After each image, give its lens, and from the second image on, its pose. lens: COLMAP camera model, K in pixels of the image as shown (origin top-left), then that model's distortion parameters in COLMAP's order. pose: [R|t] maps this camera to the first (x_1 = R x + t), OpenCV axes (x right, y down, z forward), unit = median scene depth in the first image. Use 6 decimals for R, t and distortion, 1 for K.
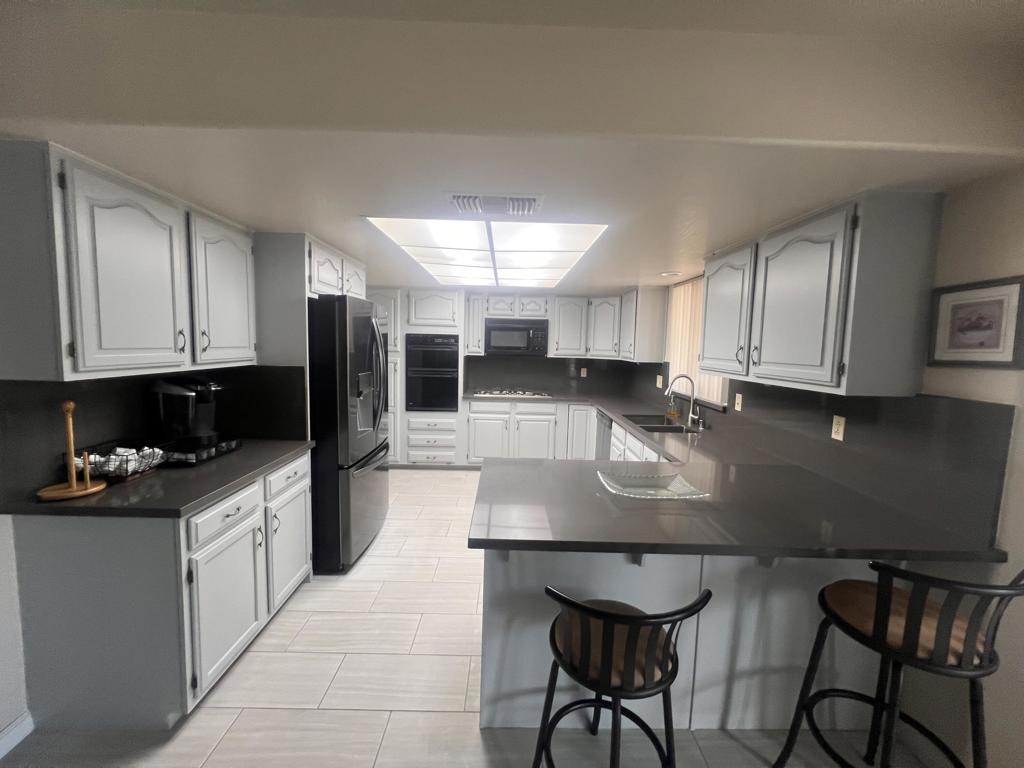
lens RADIAL K [[410.1, 0, 512.5], [0, 410.1, 380.9], [0, 0, 1]] dist [-0.003459, 0.001033]
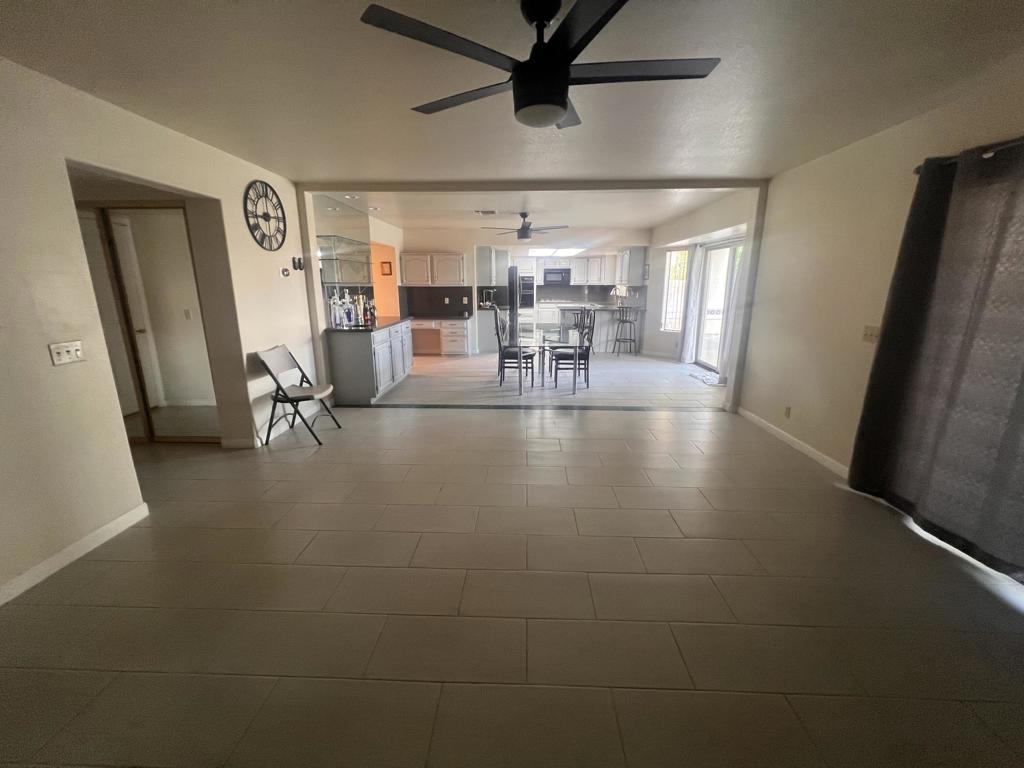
lens RADIAL K [[410.1, 0, 509.3], [0, 410.1, 380.8], [0, 0, 1]] dist [-0.003459, 0.001033]
pose [[0.998504, -0.013967, -0.052864, -0.155716], [0.021170, 0.990170, 0.138256, 0.164145], [0.050413, -0.139169, 0.988985, -1.508584]]
